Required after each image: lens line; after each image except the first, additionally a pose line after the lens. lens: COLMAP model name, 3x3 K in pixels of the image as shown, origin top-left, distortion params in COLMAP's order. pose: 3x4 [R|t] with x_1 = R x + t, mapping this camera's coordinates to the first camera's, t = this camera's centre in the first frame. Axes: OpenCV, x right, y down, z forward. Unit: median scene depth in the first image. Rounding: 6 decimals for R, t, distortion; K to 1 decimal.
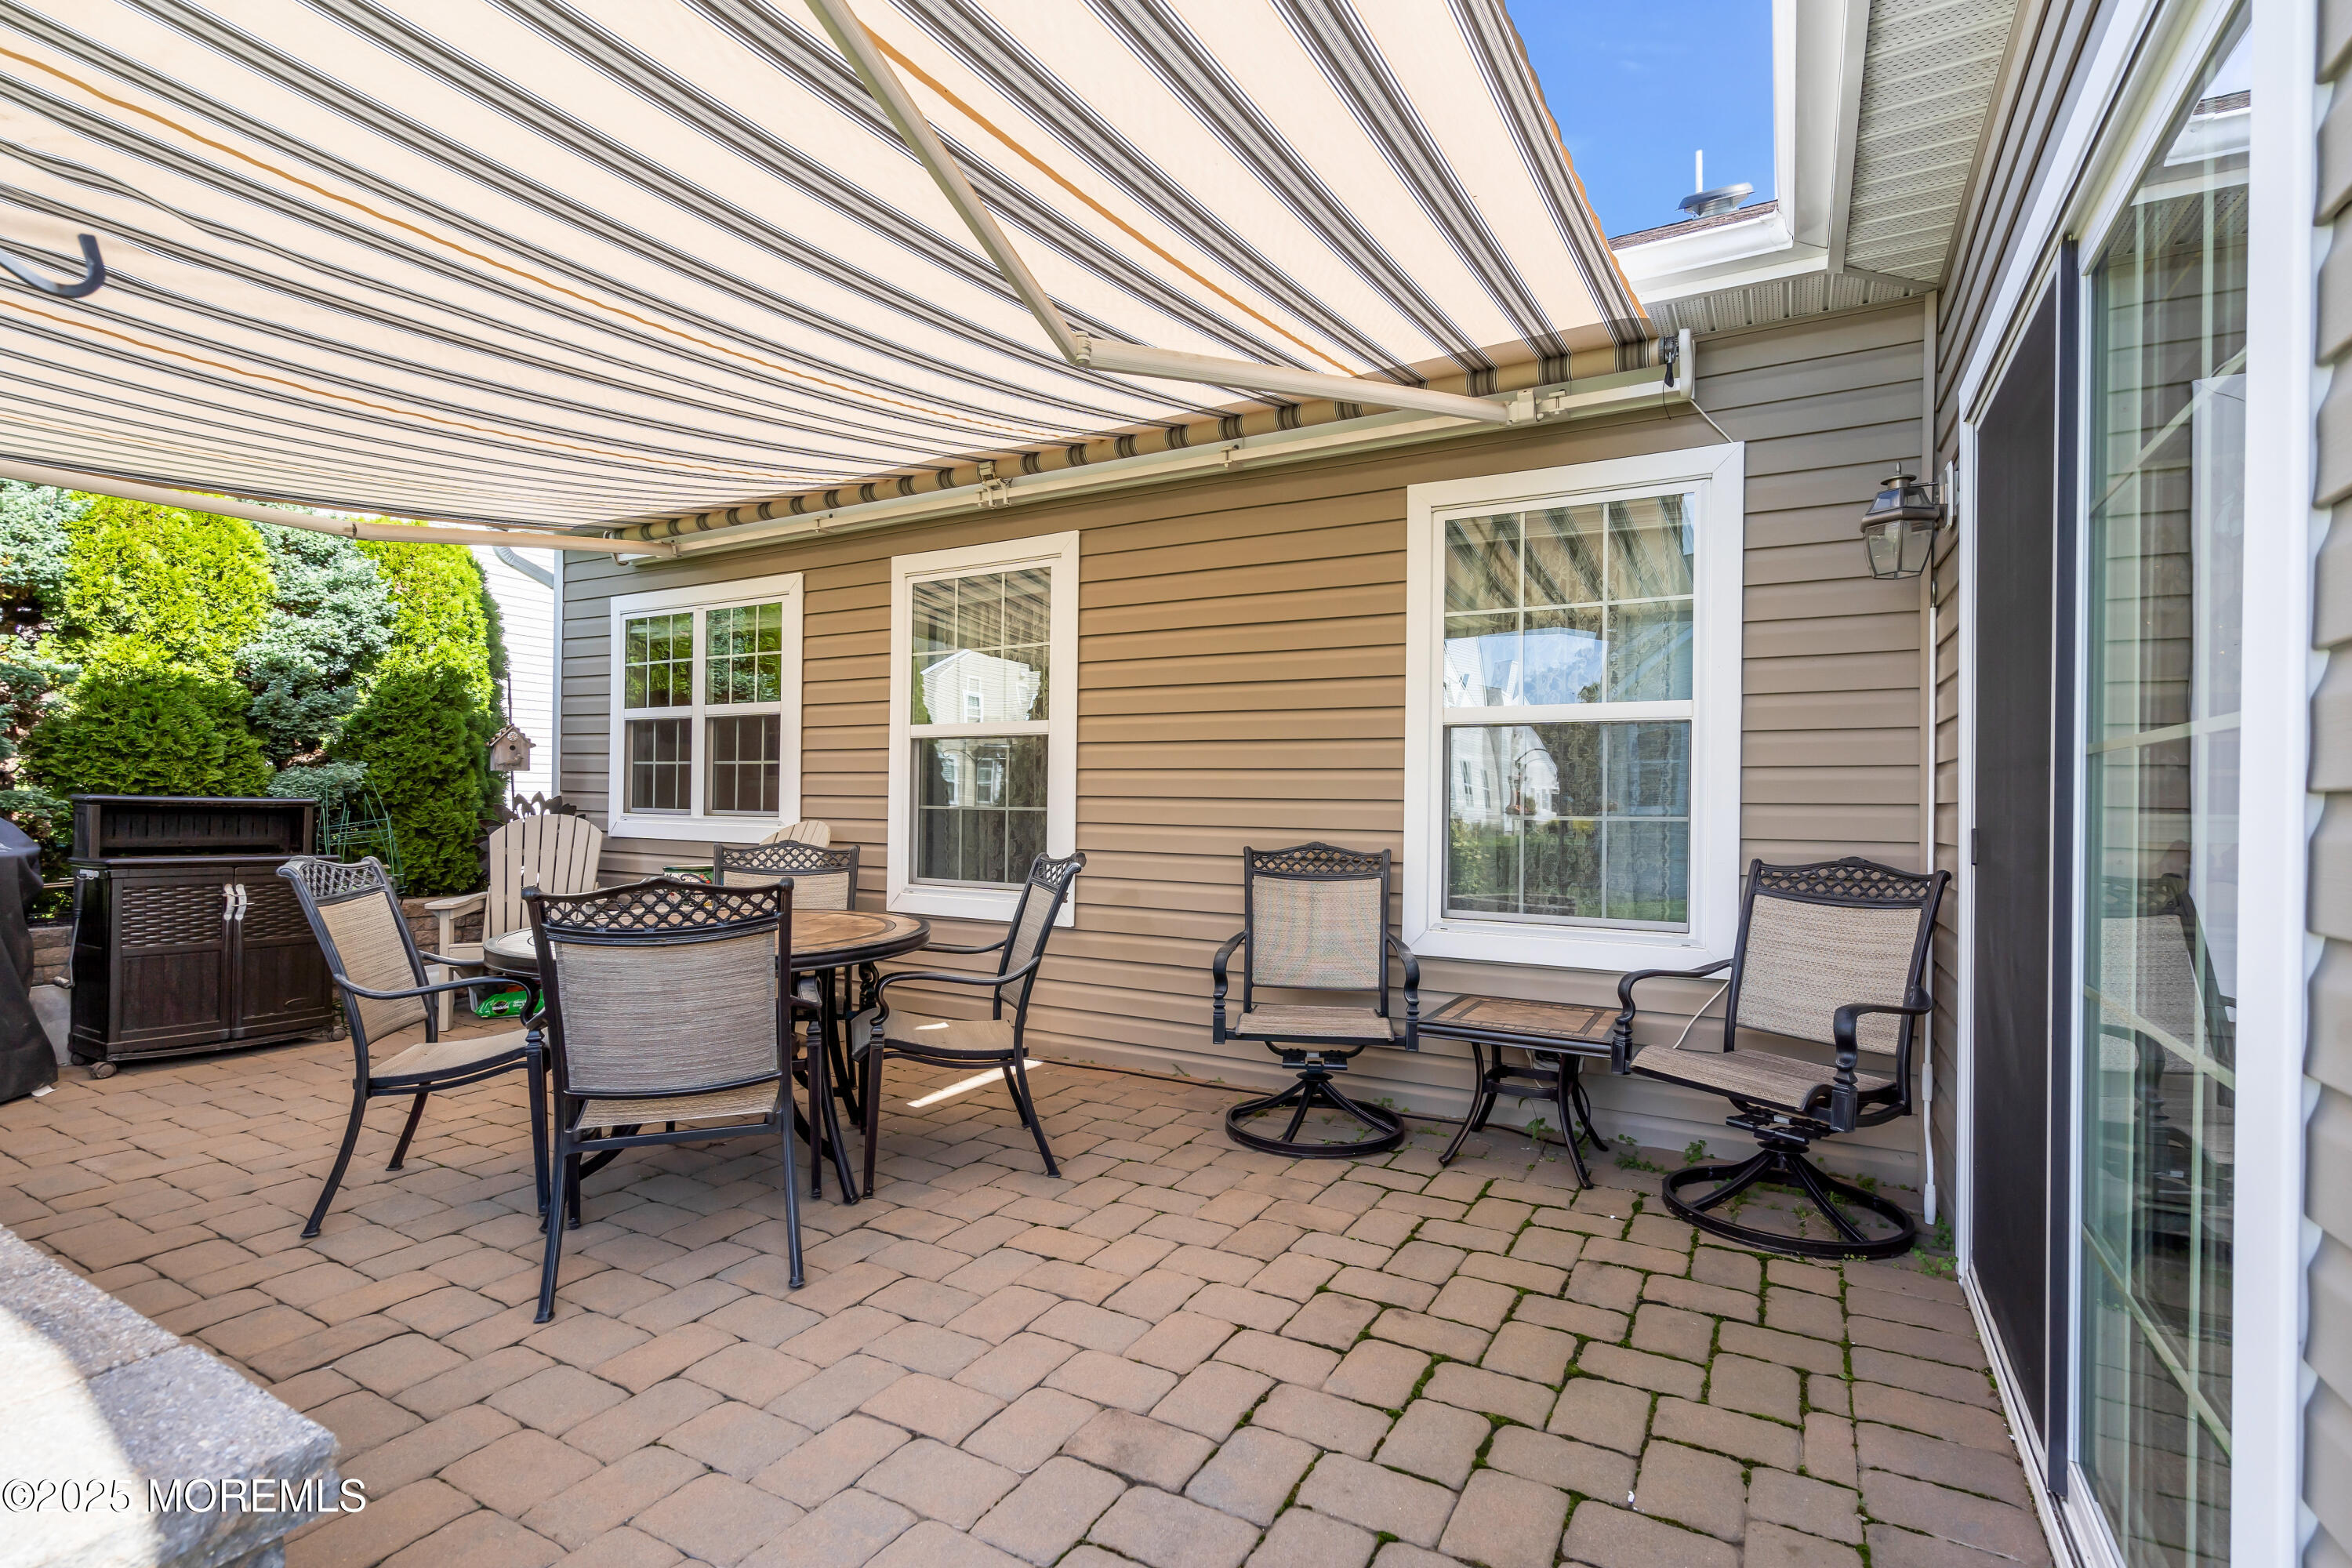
lens RADIAL K [[1083.7, 0, 1175.3], [0, 1083.7, 797.6], [0, 0, 1]] dist [-0.003557, 0.001446]
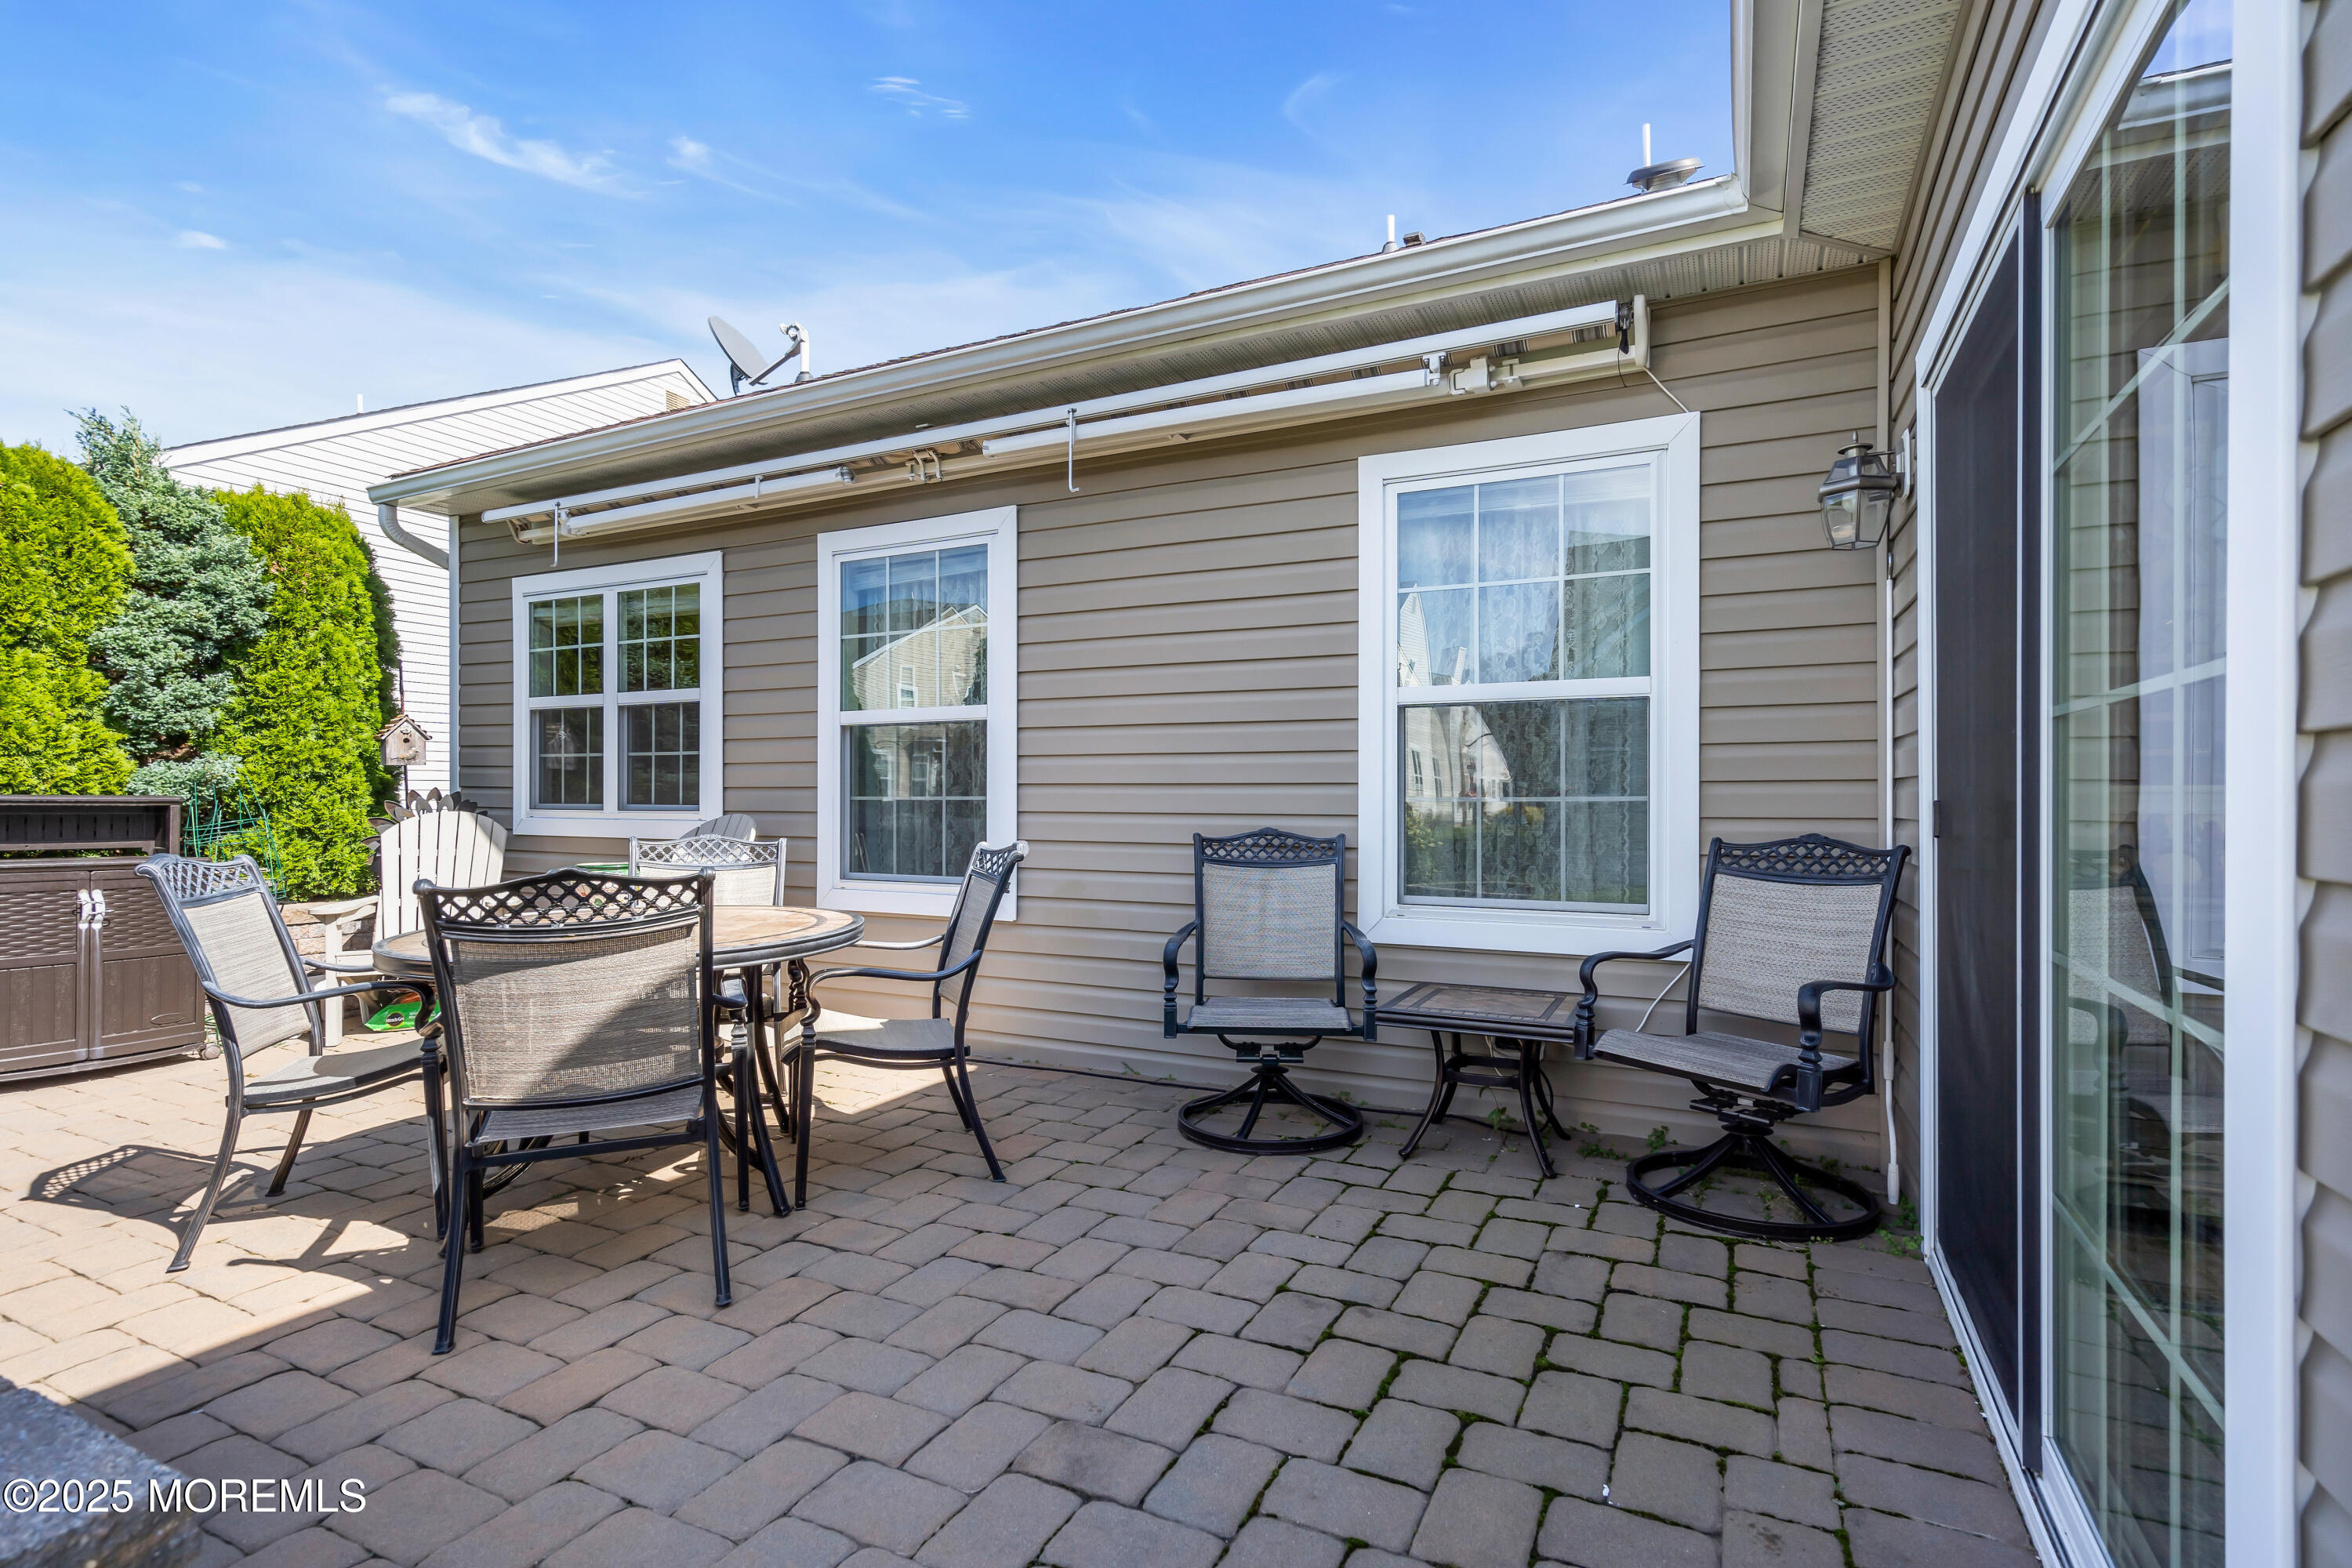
lens RADIAL K [[1120.8, 0, 1175.4], [0, 1120.8, 794.8], [0, 0, 1]] dist [0.001552, -0.000019]
pose [[0.998679, -0.011188, 0.050143, -0.002661], [0.011034, 0.999934, 0.003348, 0.009075], [-0.050177, -0.002790, 0.998736, 0.011012]]
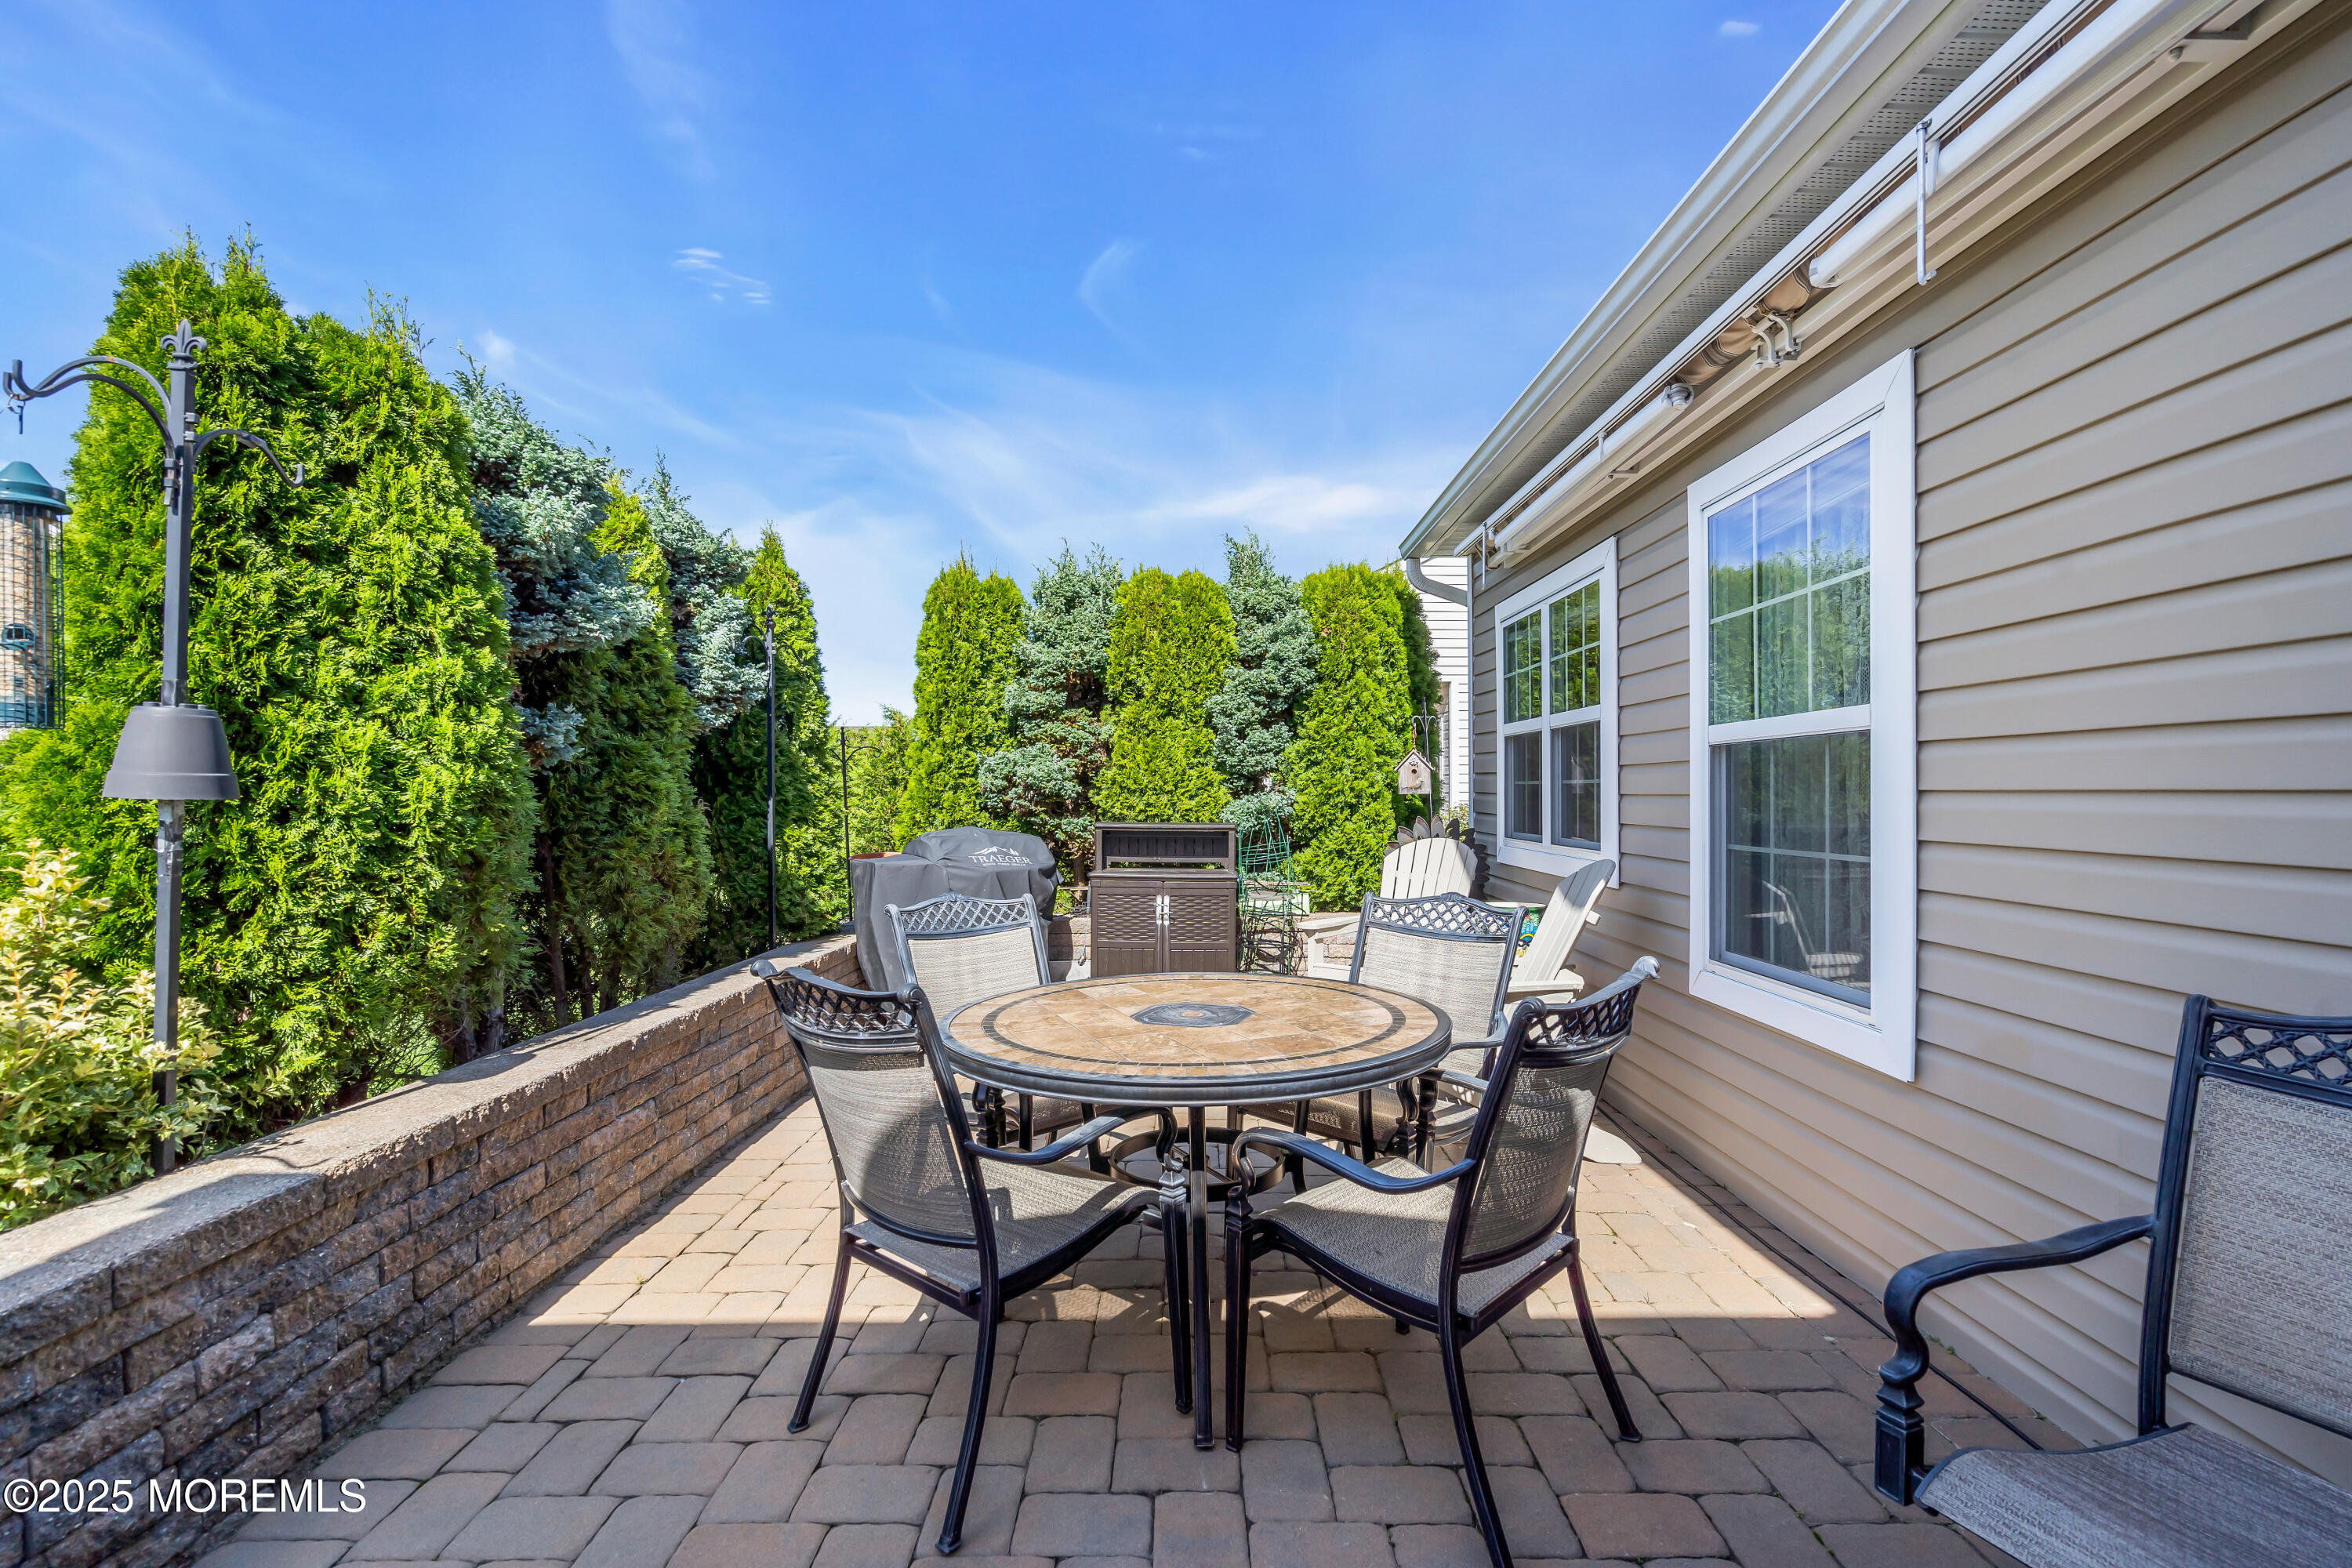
lens RADIAL K [[1059.0, 0, 1182.5], [0, 1059.0, 794.5], [0, 0, 1]] dist [-0.011907, 0.010304]
pose [[0.493991, -0.012888, -0.869372, 0.253937], [0.012373, 0.999893, -0.007793, -0.033935], [0.869379, -0.006907, 0.494097, 0.575007]]
